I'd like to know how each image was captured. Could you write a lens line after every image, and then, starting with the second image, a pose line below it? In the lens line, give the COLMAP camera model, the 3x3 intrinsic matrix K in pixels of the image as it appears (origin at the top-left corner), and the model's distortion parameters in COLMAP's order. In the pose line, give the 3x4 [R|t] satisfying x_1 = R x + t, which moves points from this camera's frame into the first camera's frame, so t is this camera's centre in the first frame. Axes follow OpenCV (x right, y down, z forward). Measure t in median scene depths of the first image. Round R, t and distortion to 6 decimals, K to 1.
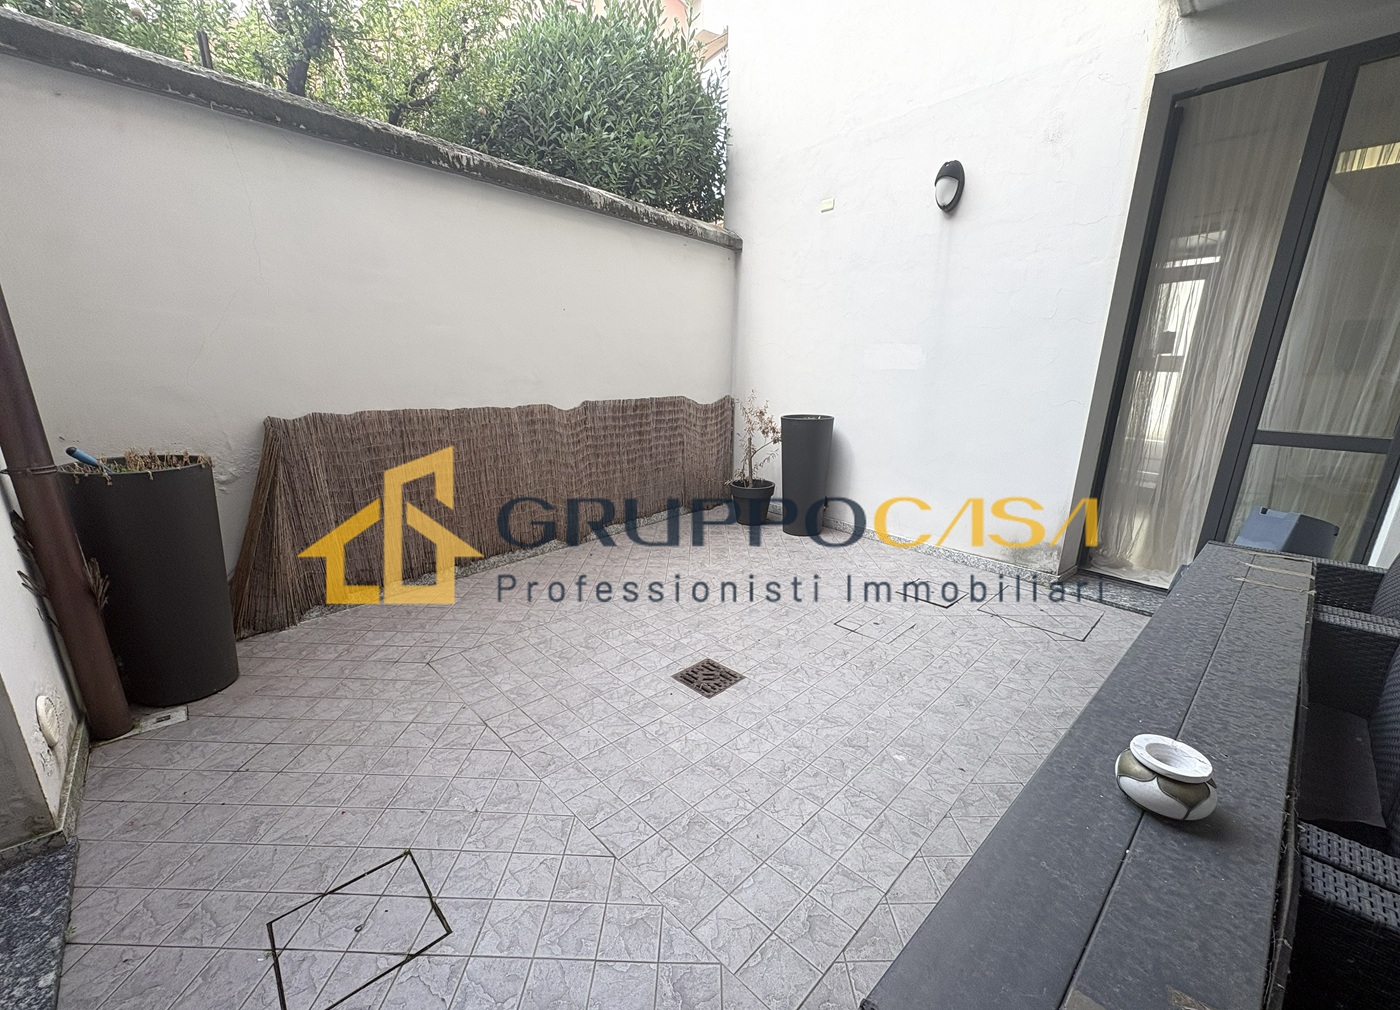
lens RADIAL K [[551.3, 0, 699.9], [0, 551.3, 511.1], [0, 0, 1]] dist [-0.001218, 0.000399]
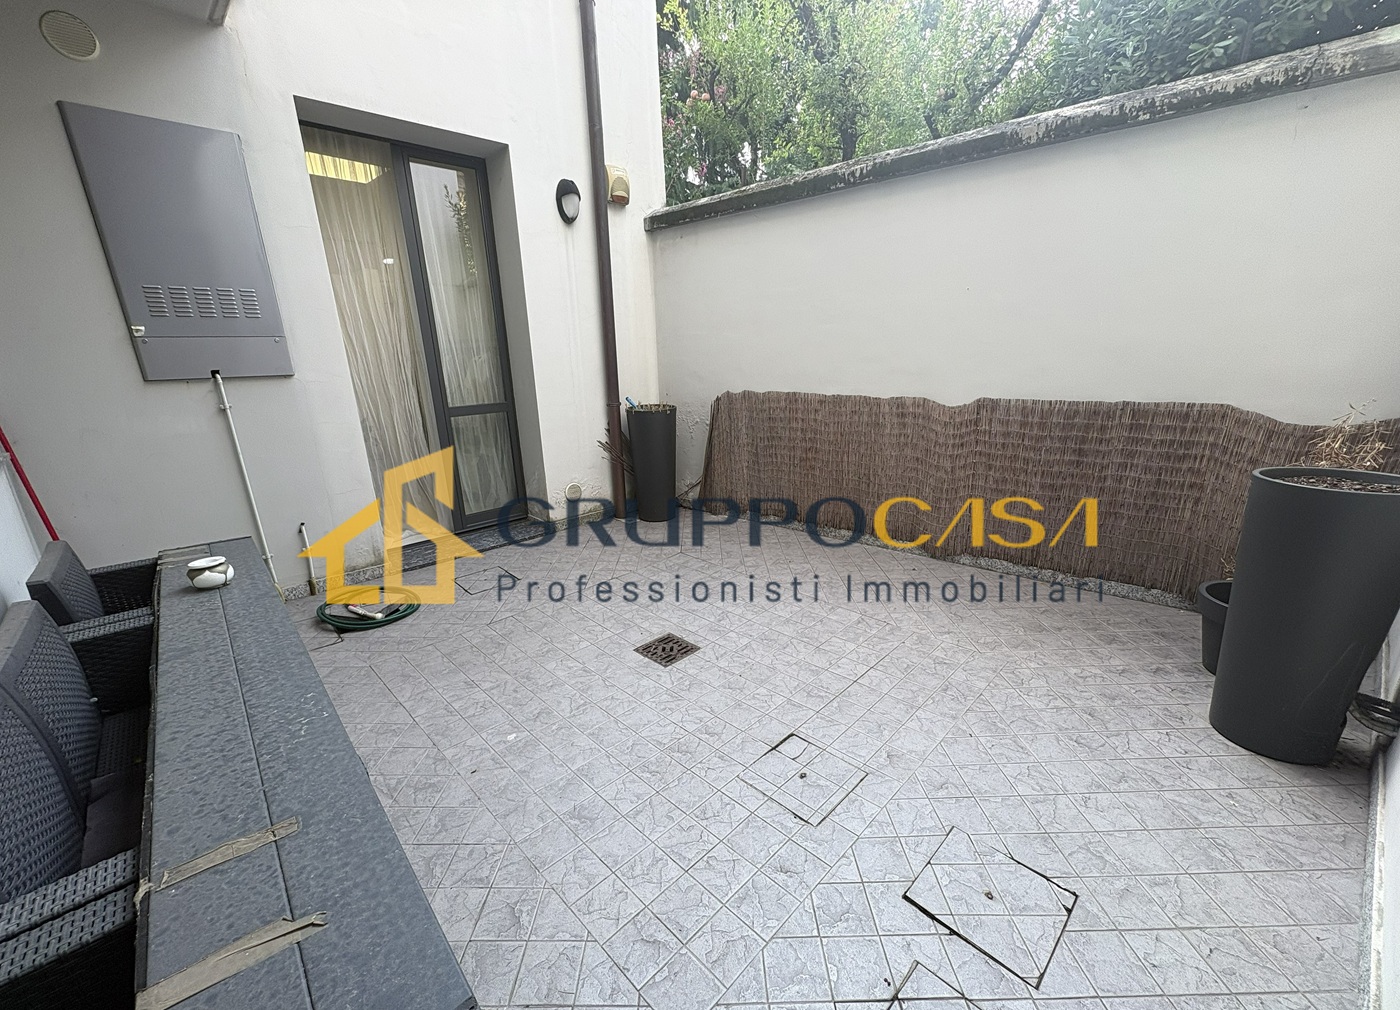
lens RADIAL K [[551.3, 0, 700.5], [0, 551.3, 511.3], [0, 0, 1]] dist [-0.001218, 0.000399]
pose [[0.020215, 0.271034, -0.962357, 0.675765], [-0.225931, 0.938894, 0.259680, -0.174833], [0.973934, 0.212176, 0.080215, 0.616676]]
